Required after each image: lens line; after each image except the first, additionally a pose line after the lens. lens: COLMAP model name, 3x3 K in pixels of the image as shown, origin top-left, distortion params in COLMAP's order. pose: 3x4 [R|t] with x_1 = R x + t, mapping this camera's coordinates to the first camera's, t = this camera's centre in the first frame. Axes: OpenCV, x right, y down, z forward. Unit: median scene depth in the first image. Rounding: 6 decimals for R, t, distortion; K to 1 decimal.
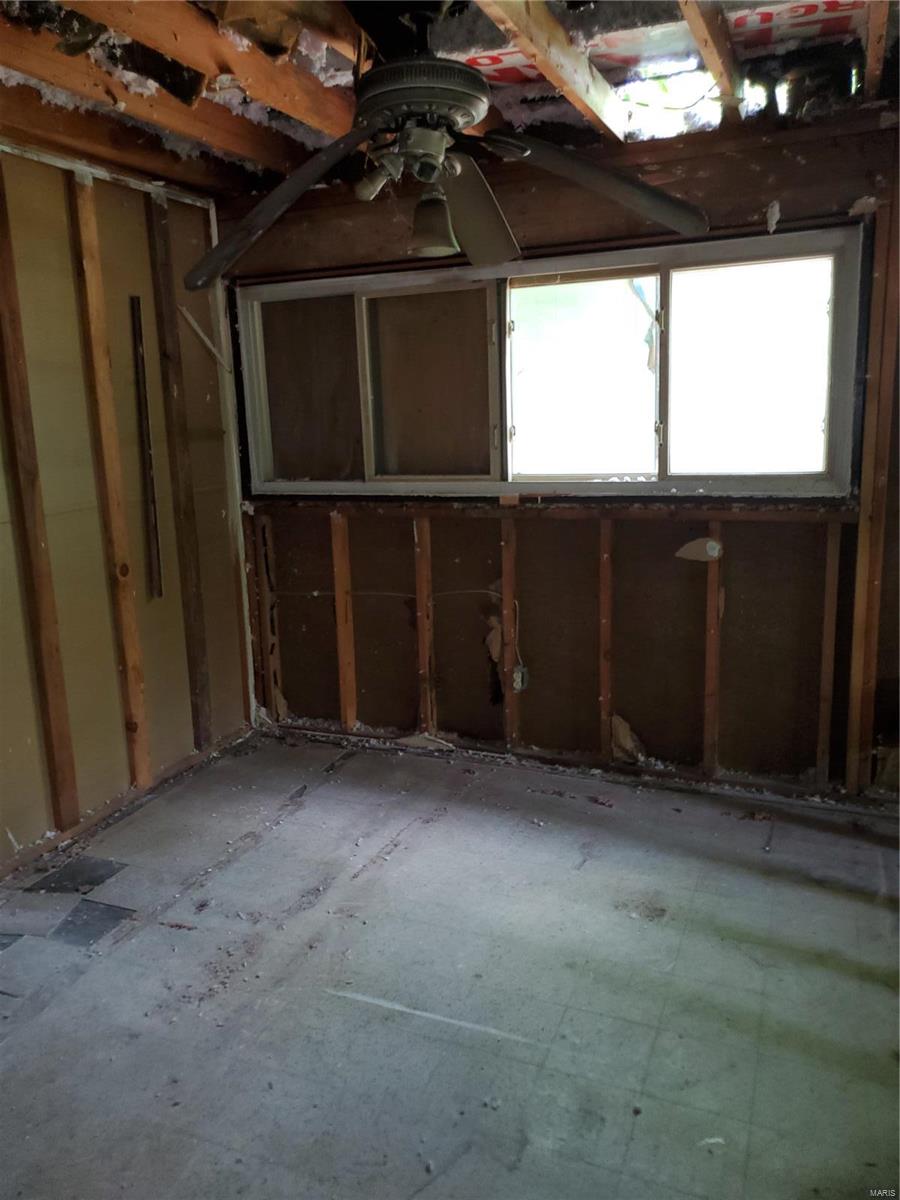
lens RADIAL K [[921.5, 0, 450.0], [0, 921.5, 600.0], [0, 0, 1]] dist [-0.009978, 0.043135]
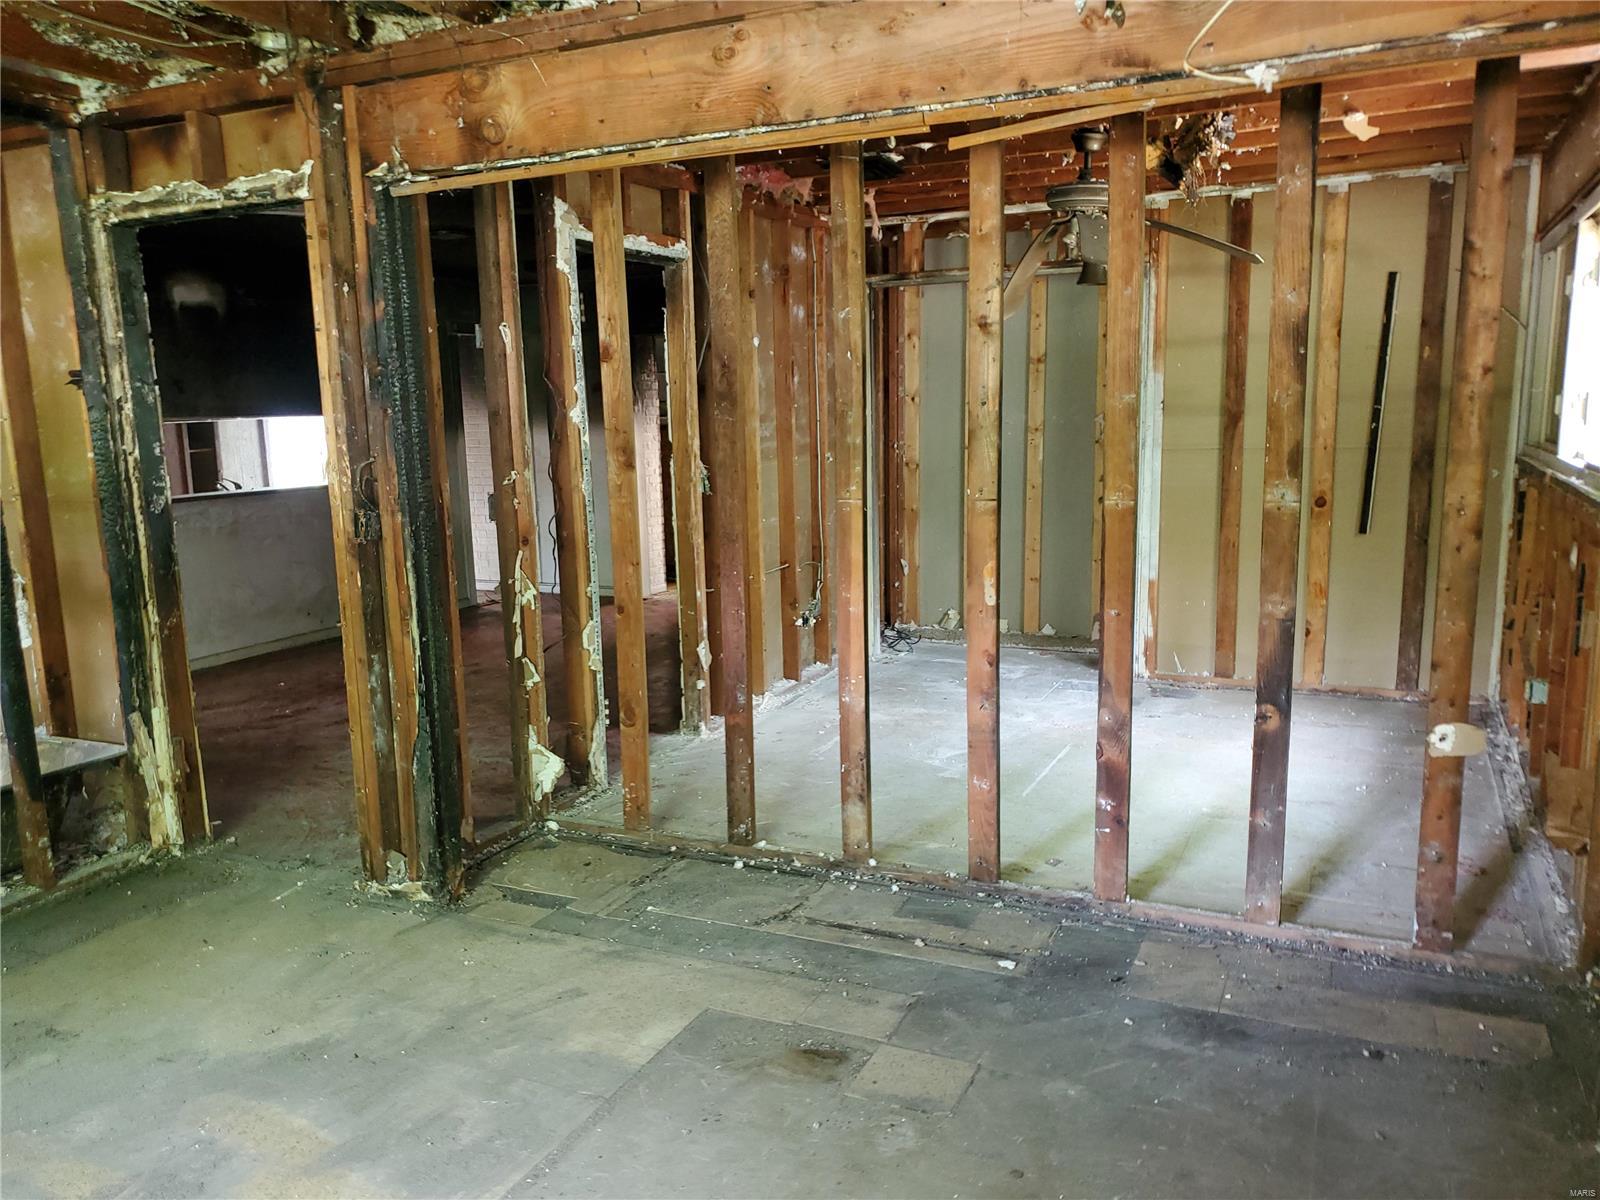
lens RADIAL K [[1228.6, 0, 774.3], [0, 1228.6, 624.4], [0, 0, 1]] dist [-0.009978, 0.043135]
pose [[-0.052760, 0.211856, -0.975876, 1.416204], [-0.167768, 0.961466, 0.217799, -0.115592], [0.984414, 0.175212, -0.015185, 0.362508]]
